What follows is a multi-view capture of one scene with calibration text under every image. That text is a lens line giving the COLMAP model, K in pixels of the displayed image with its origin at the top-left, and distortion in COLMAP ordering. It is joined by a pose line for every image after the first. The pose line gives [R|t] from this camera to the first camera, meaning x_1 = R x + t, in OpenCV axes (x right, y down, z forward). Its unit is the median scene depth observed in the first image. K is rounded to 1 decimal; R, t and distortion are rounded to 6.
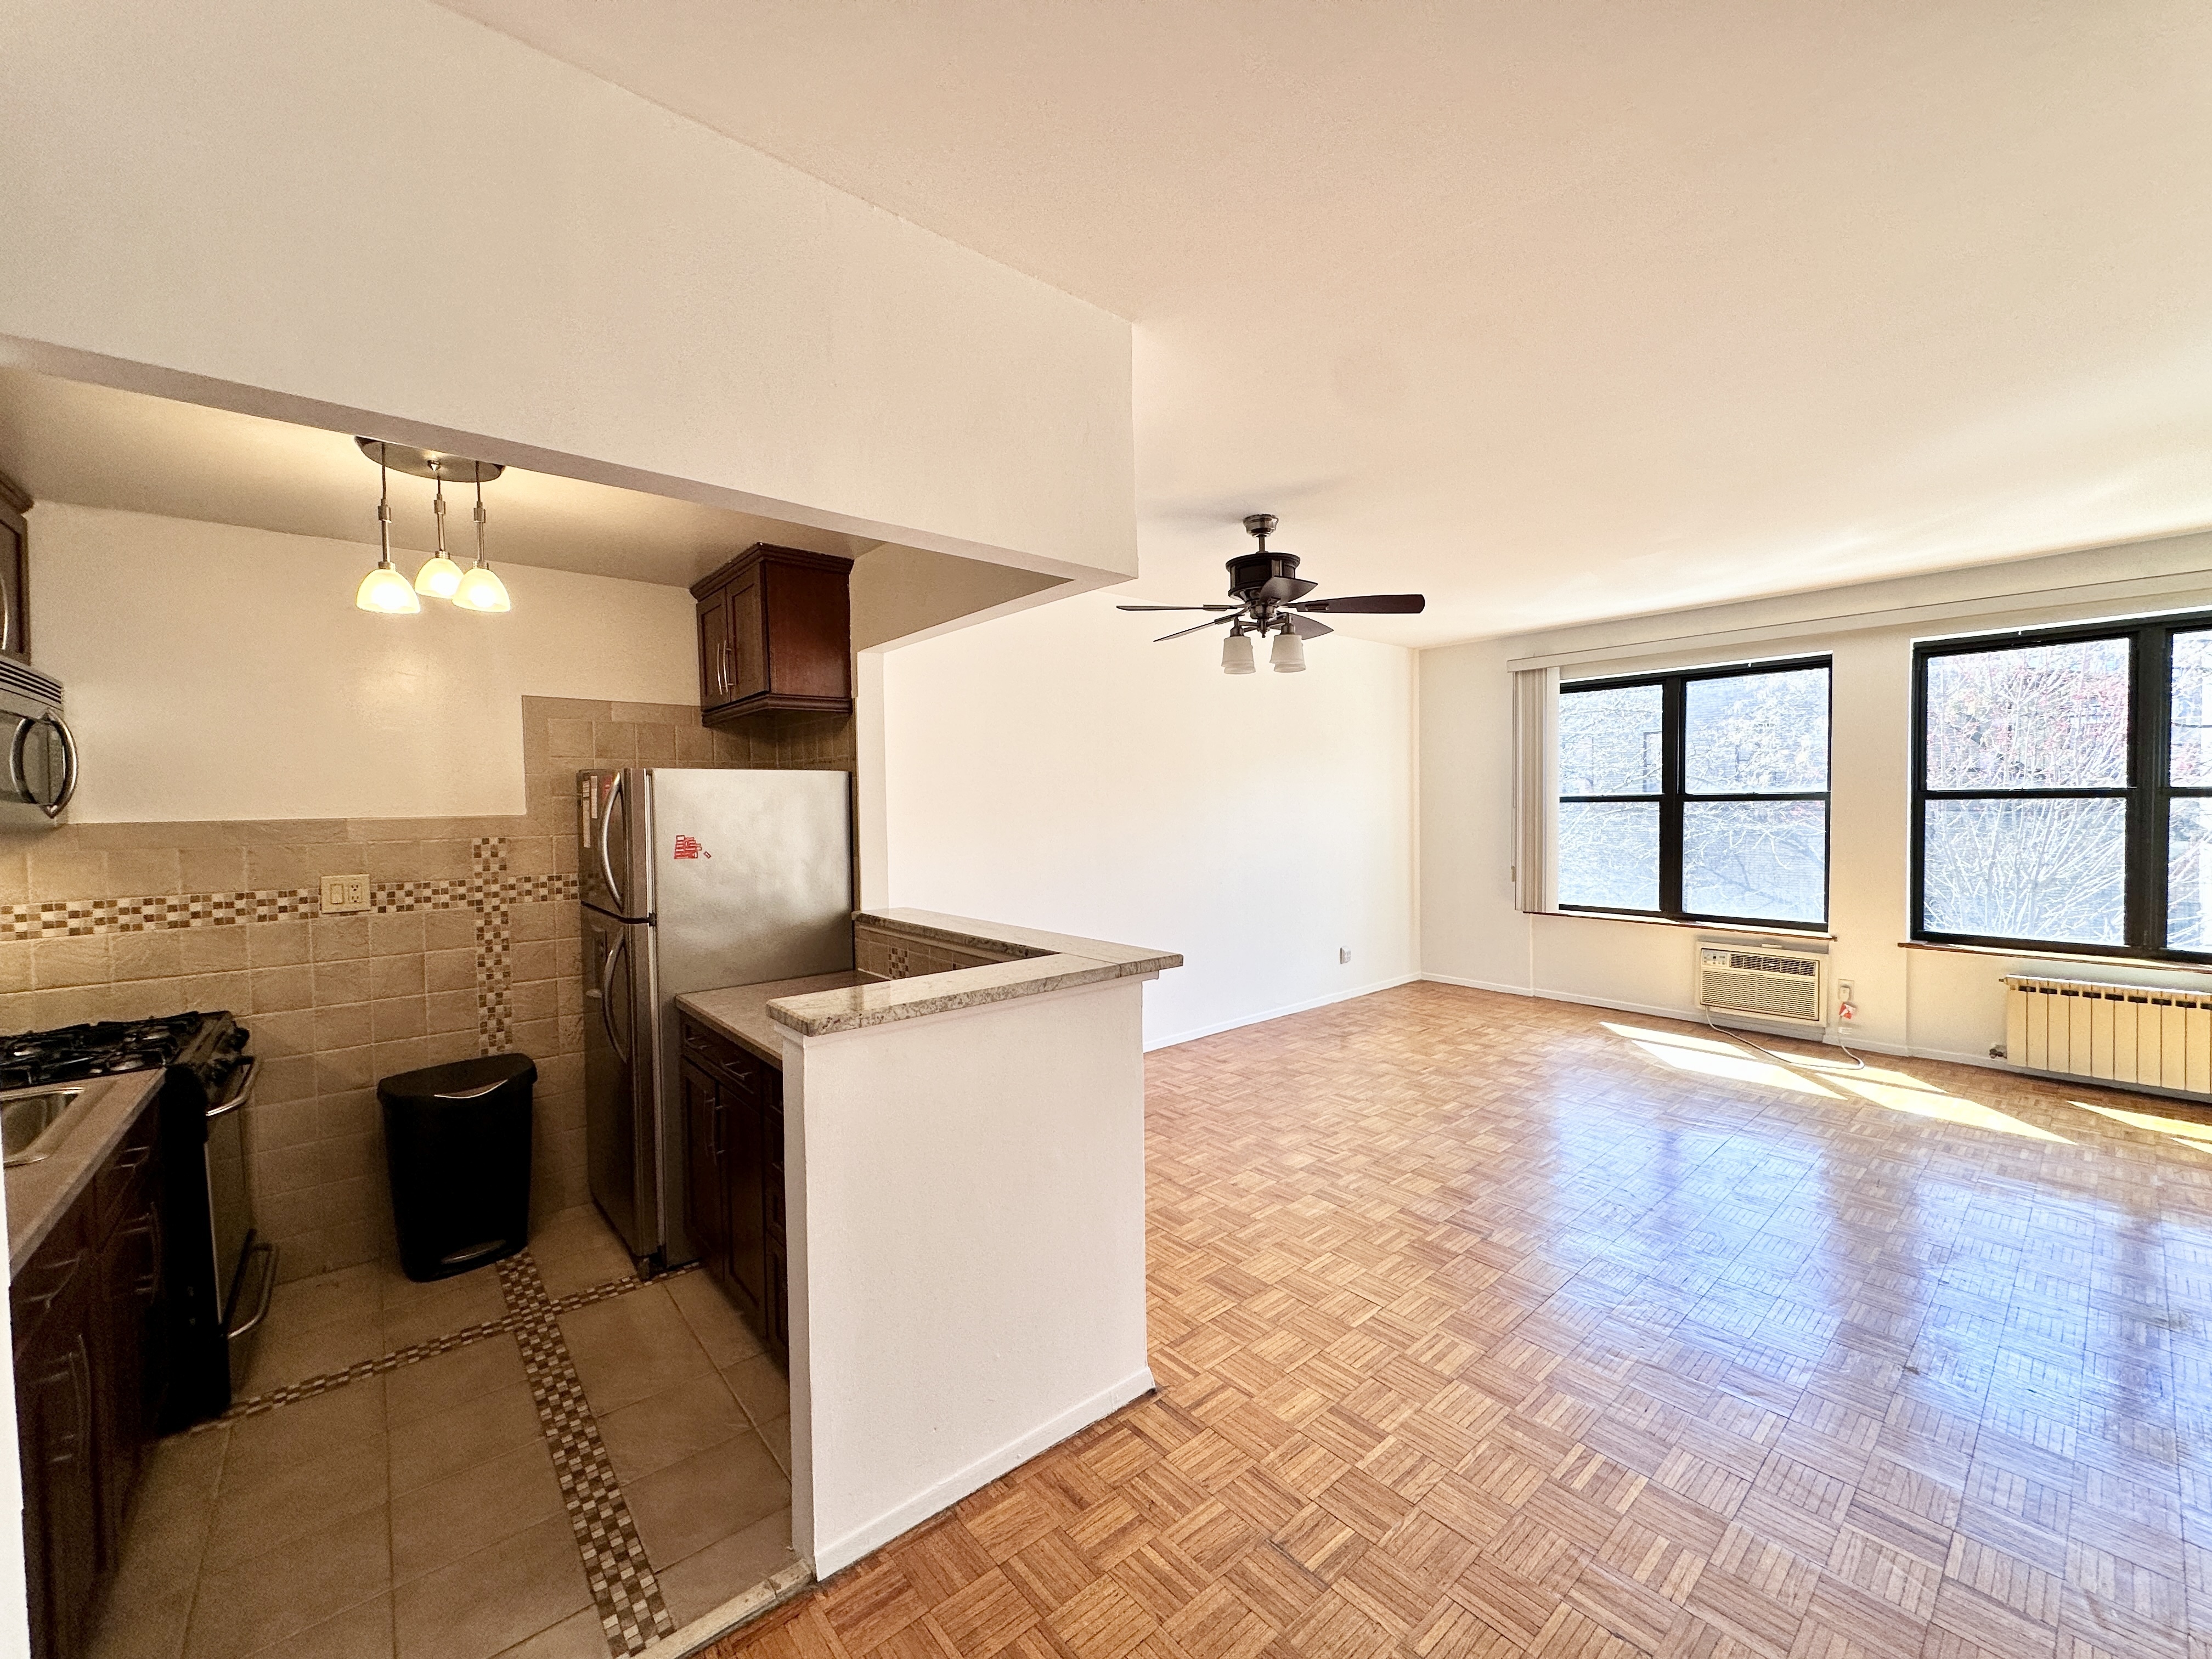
lens RADIAL K [[882.0, 0, 1106.0], [0, 882.0, 829.5], [0, 0, 1]] dist [-0.000936, 0.000764]
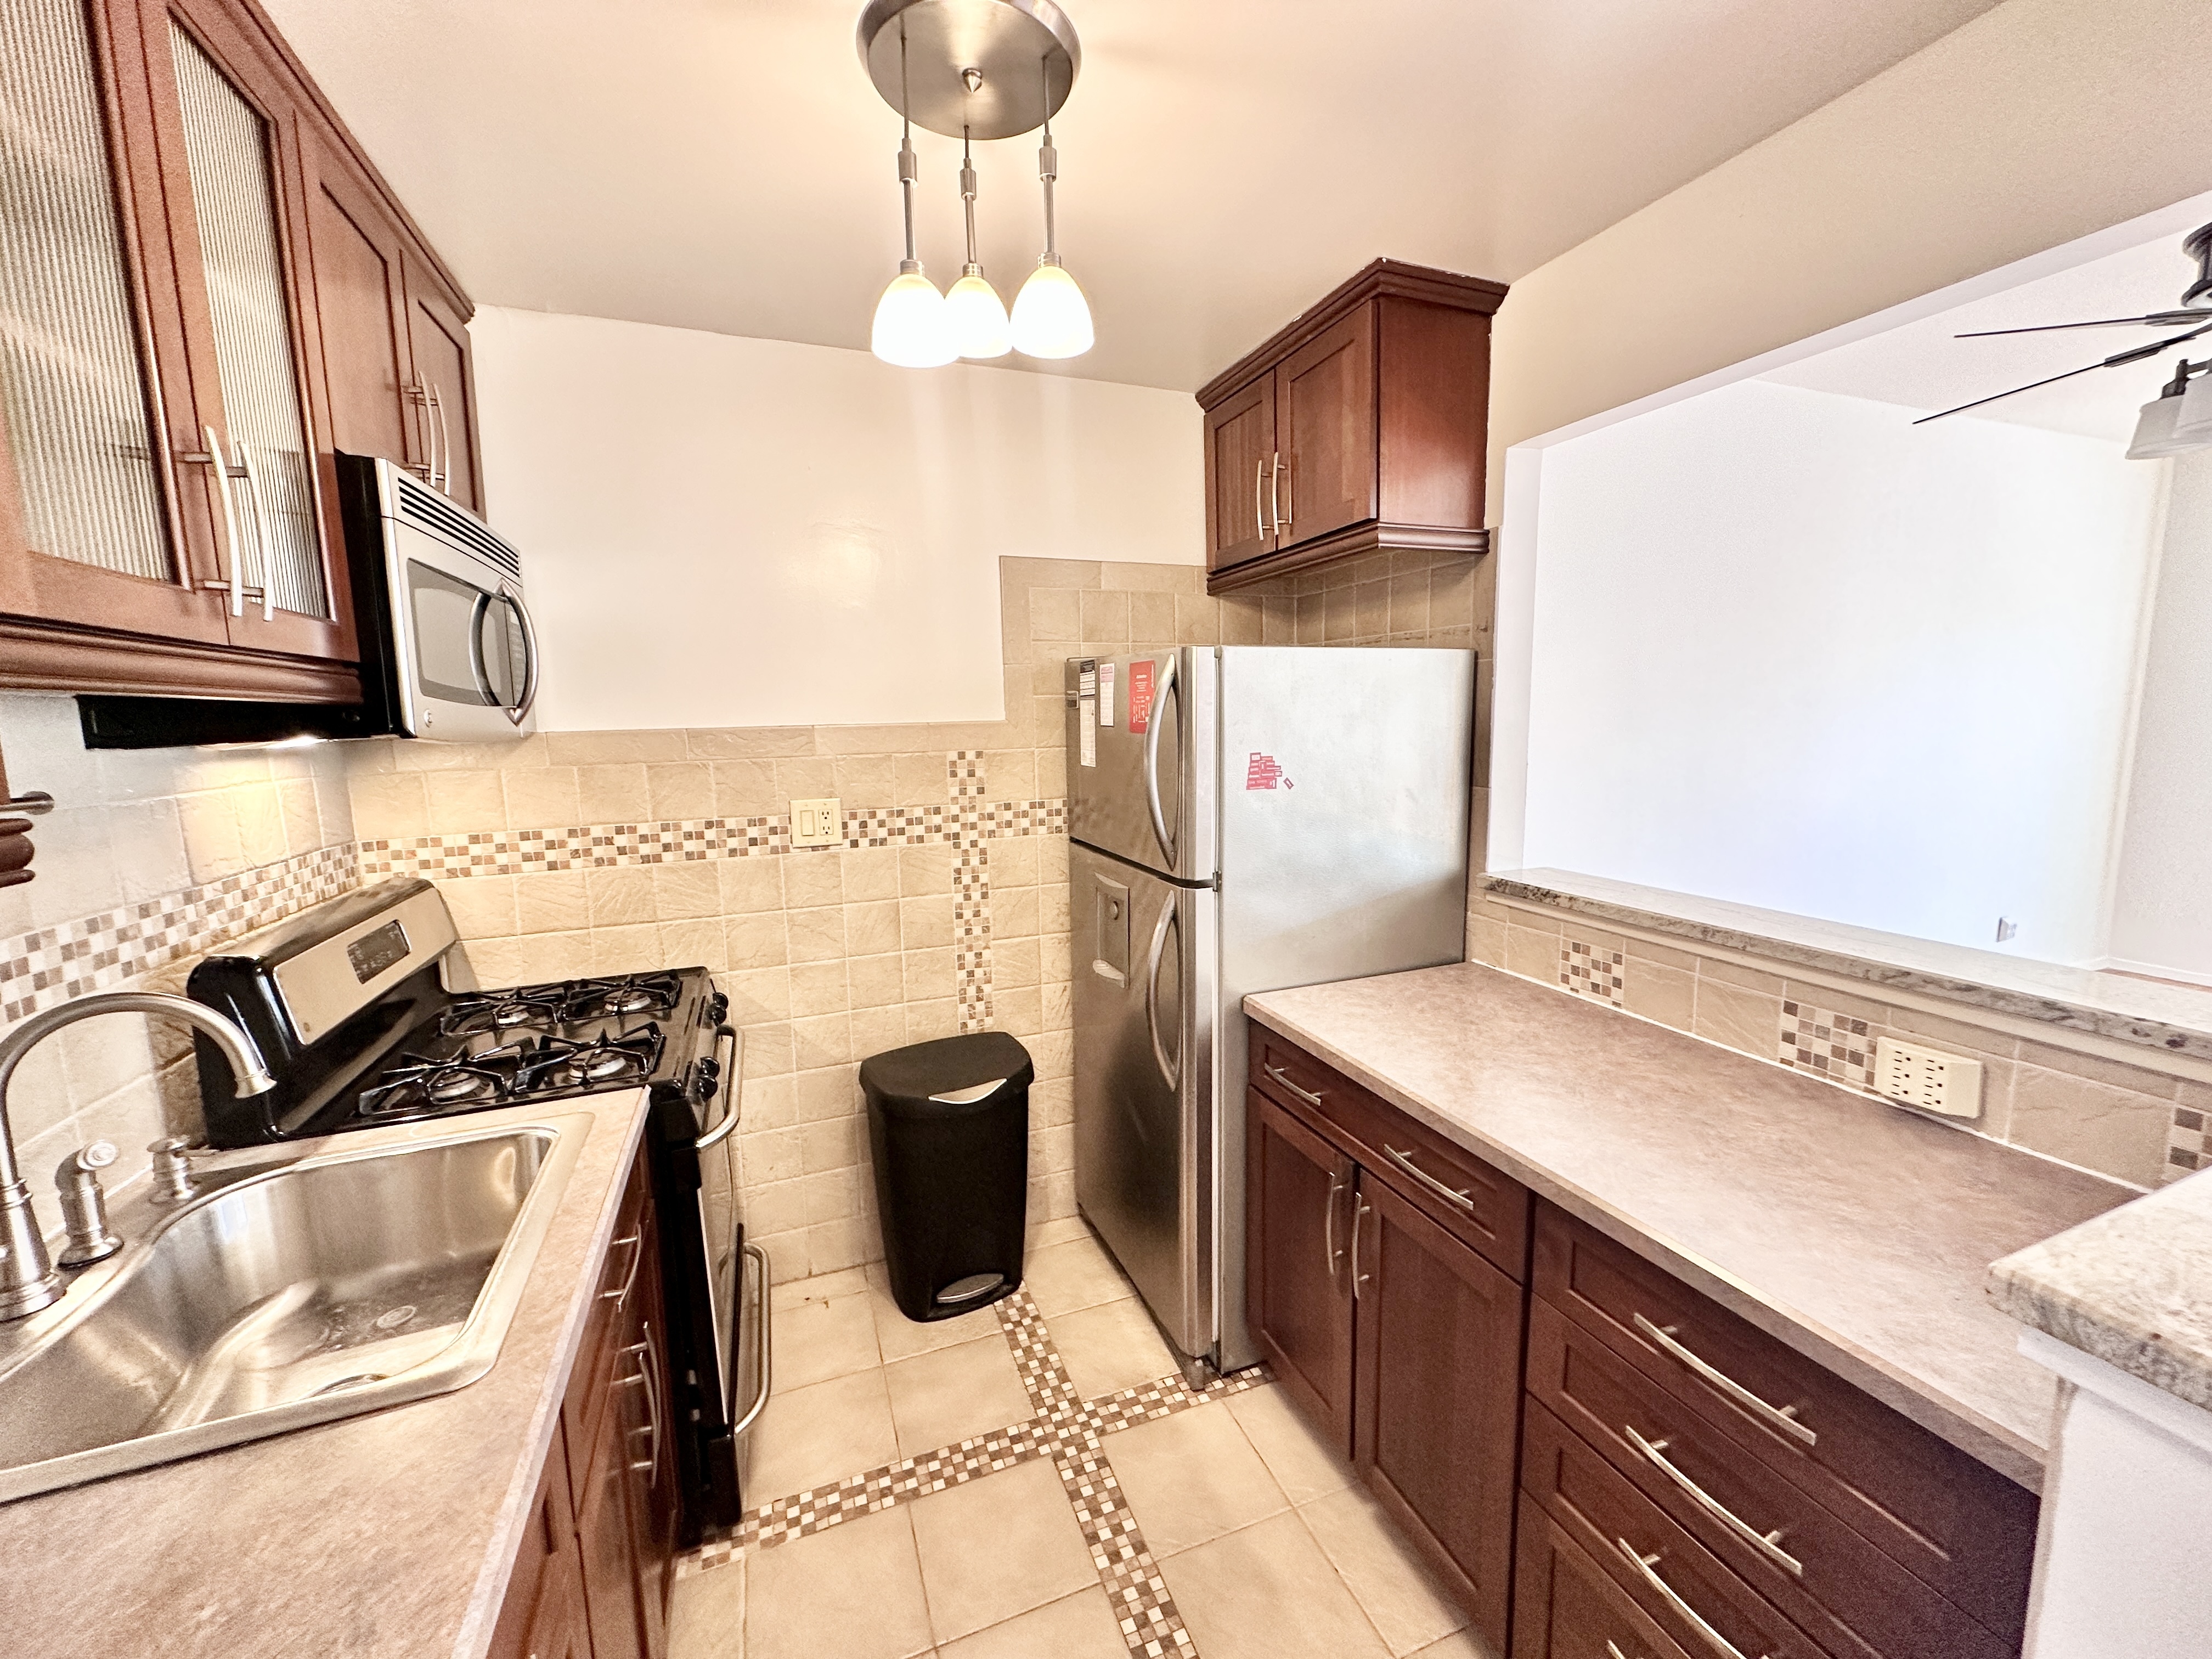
lens RADIAL K [[880.3, 0, 1106.0], [0, 880.3, 829.5], [0, 0, 1]] dist [0.000686, -0.000369]
pose [[0.946505, 0.039598, -0.320251, -0.280708], [-0.004588, 0.993993, 0.109344, -0.005589], [0.322657, -0.102025, 0.941001, 0.265510]]
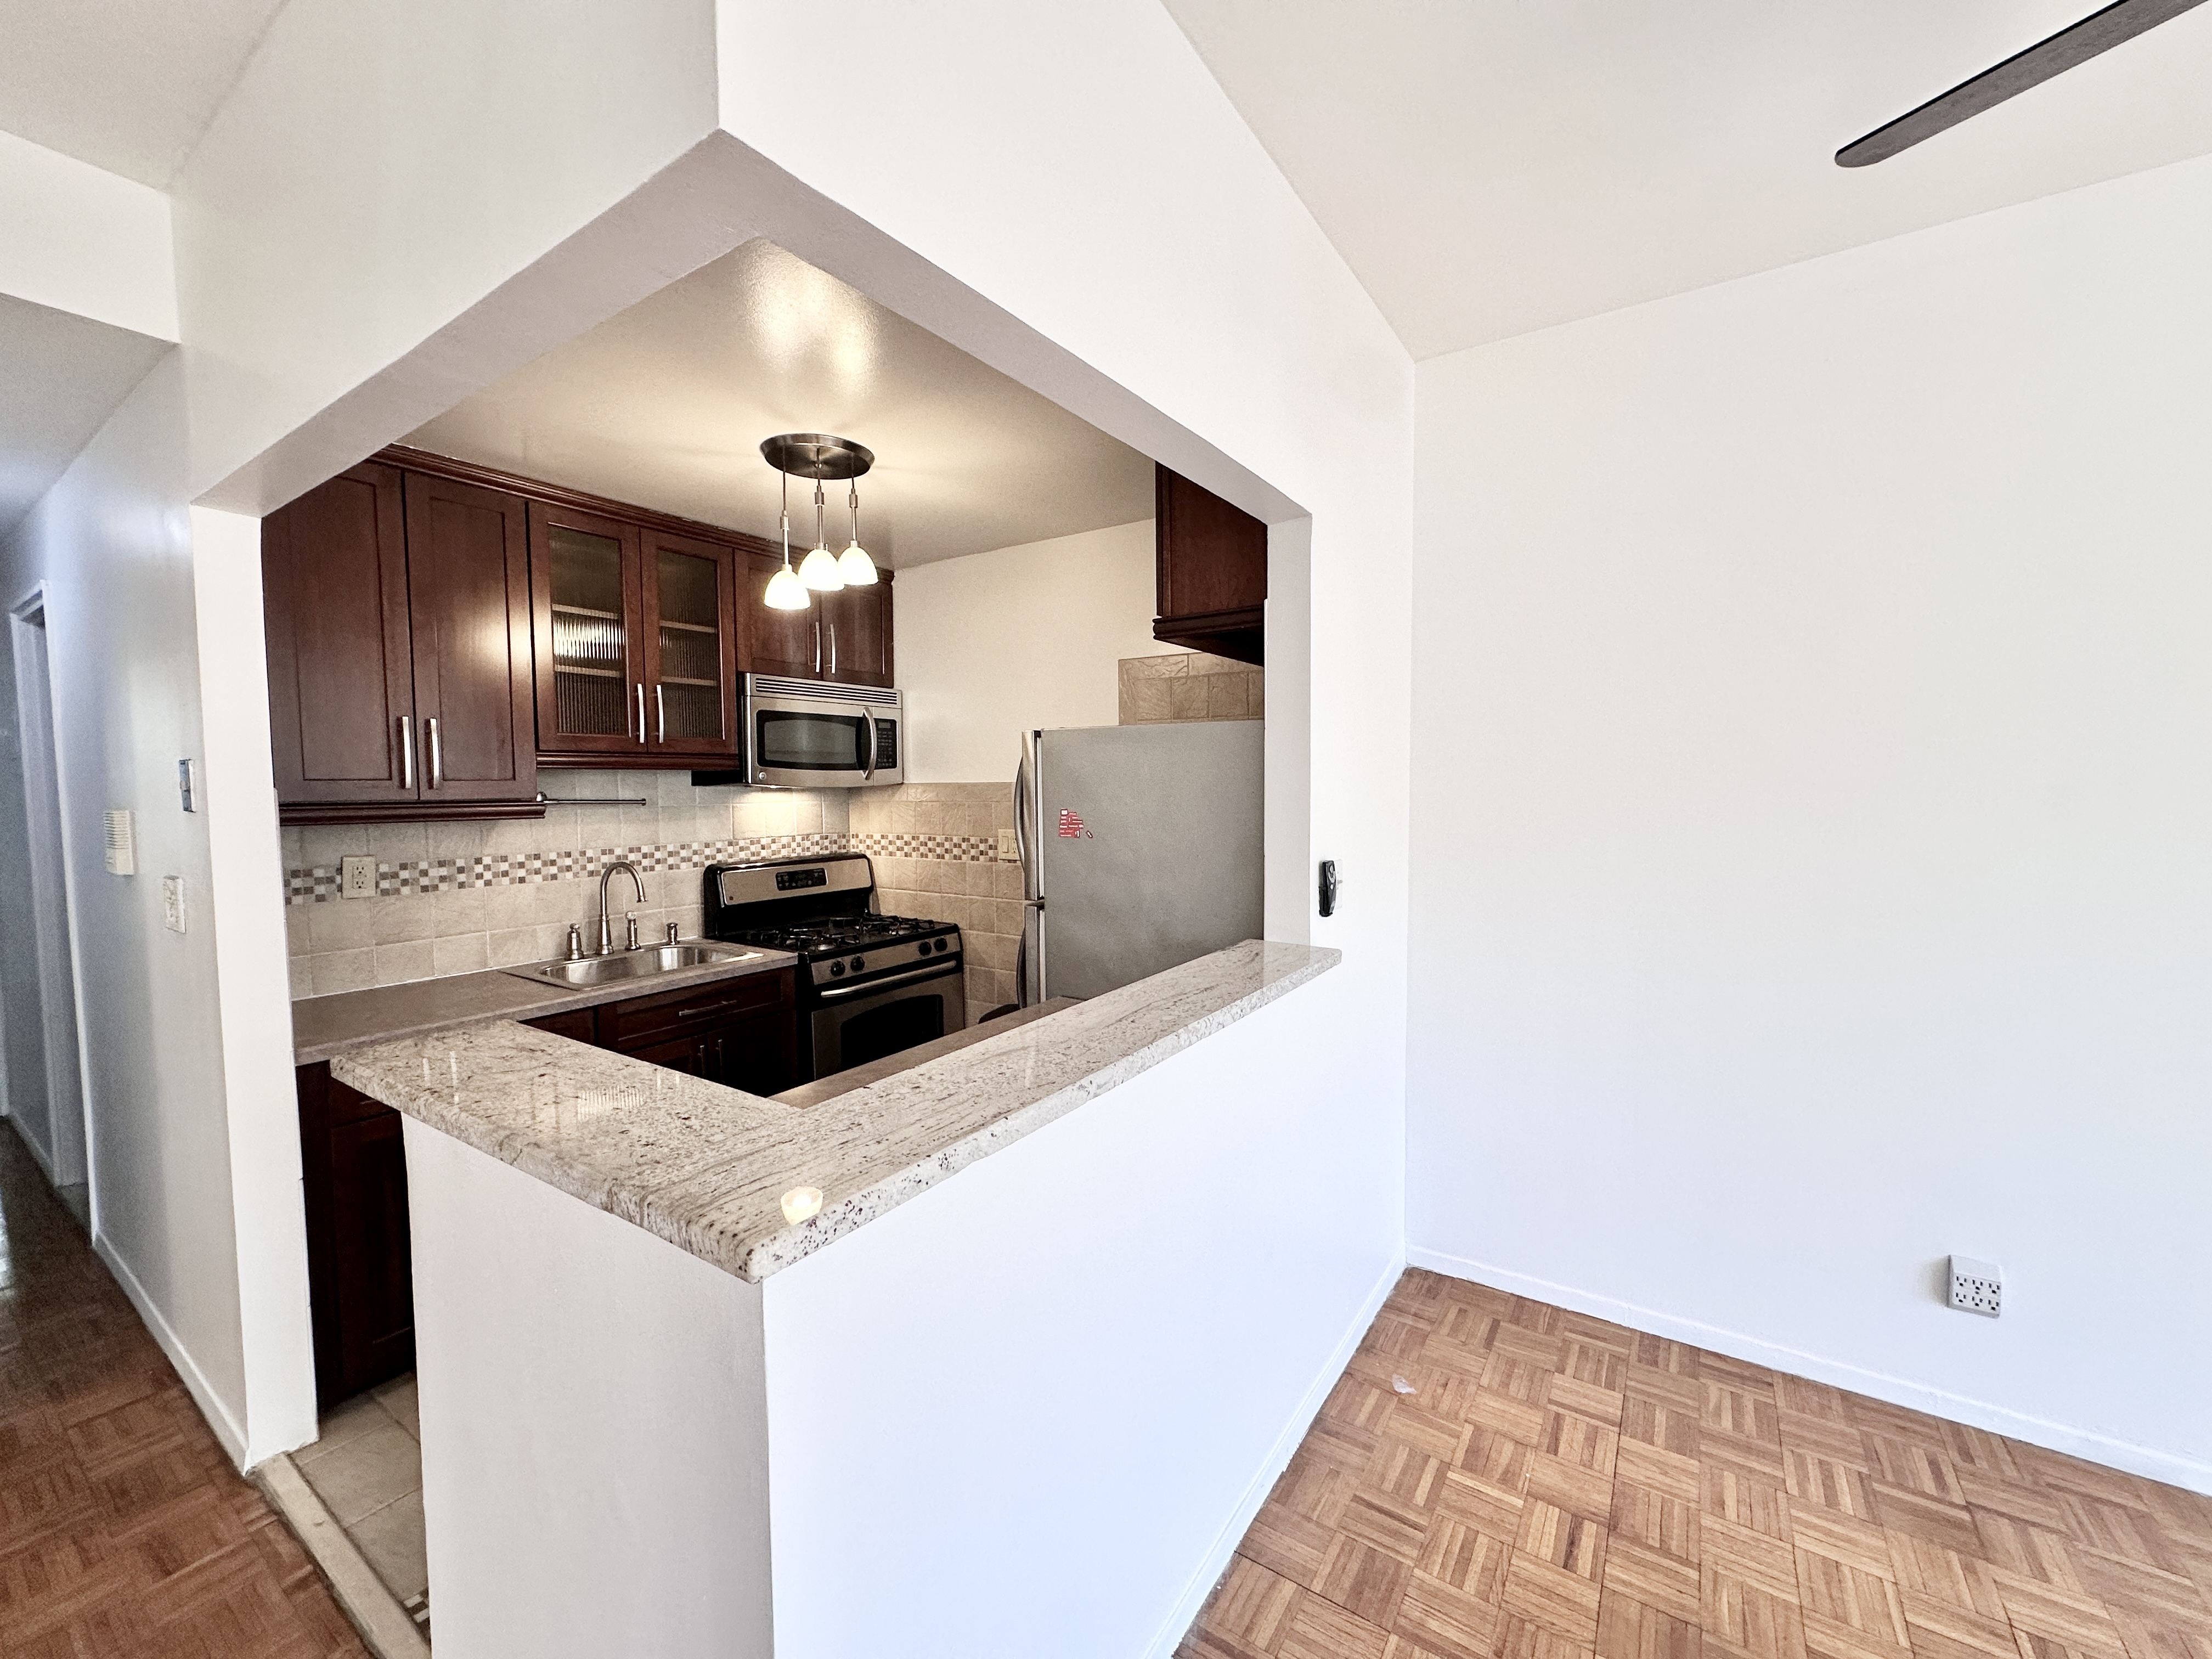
lens RADIAL K [[880.3, 0, 1106.0], [0, 880.3, 829.5], [0, 0, 1]] dist [0.000686, -0.000369]
pose [[0.273175, 0.067963, -0.959560, 0.244820], [-0.024486, 0.997669, 0.063691, -0.020944], [0.961653, 0.006097, 0.274203, 0.600199]]
